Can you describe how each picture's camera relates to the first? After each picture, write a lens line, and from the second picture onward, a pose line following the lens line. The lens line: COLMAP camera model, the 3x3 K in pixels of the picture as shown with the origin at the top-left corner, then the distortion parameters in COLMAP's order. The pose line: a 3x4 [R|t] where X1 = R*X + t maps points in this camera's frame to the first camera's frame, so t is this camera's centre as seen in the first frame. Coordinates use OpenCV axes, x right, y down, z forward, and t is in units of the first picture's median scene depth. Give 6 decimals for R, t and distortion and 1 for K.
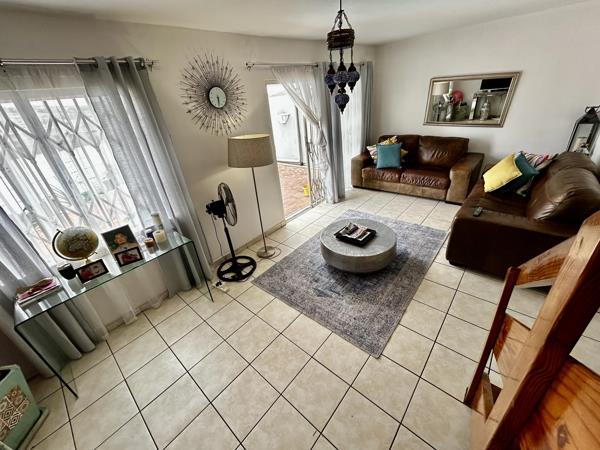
lens RADIAL K [[246.4, 0, 300.0], [0, 246.4, 225.0], [0, 0, 1]] dist [0.010971, 0.000267]
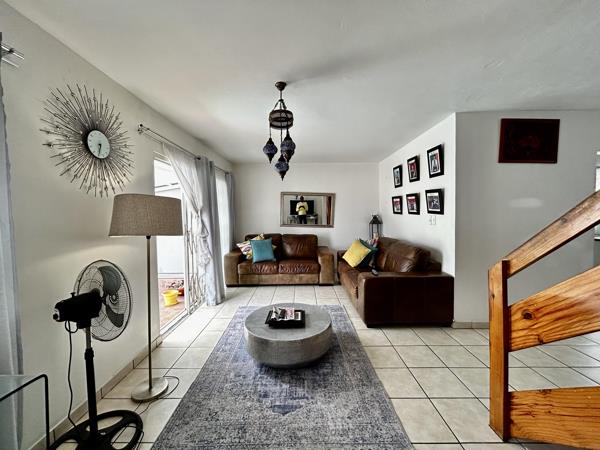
lens RADIAL K [[246.4, 0, 300.0], [0, 246.4, 225.0], [0, 0, 1]] dist [0.010971, 0.000267]
pose [[0.756228, 0.057011, 0.651820, -0.289482], [0.255788, 0.891161, -0.374706, 0.077906], [-0.602239, 0.450091, 0.659338, 0.250217]]
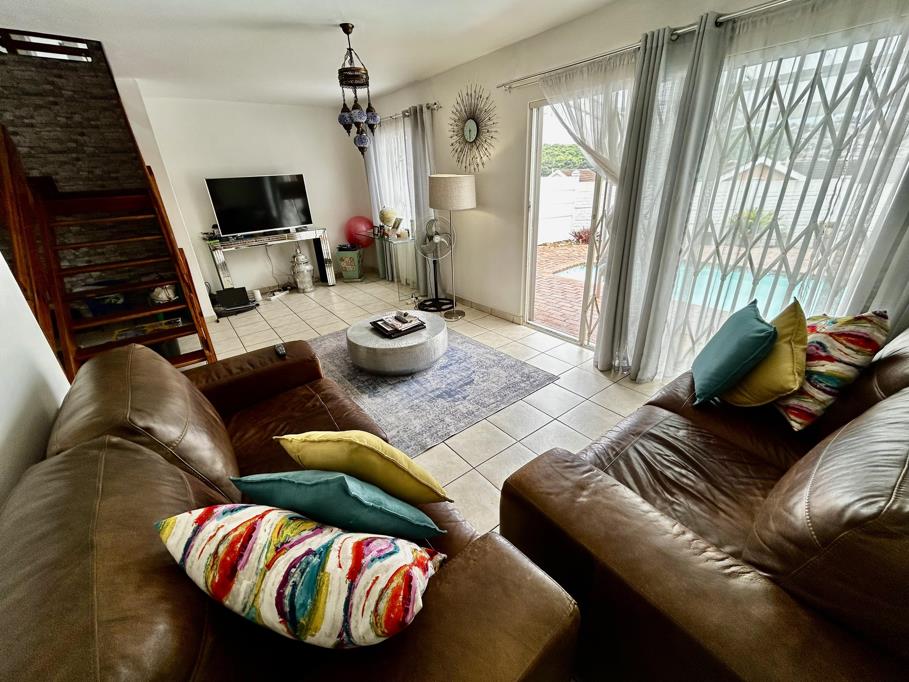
lens RADIAL K [[373.2, 0, 454.5], [0, 373.2, 341.0], [0, 0, 1]] dist [0.010971, 0.000267]
pose [[-0.202037, 0.492134, -0.846750, 1.073193], [-0.409261, 0.743049, 0.529513, -0.542333], [0.889768, 0.453523, 0.051287, 1.030744]]
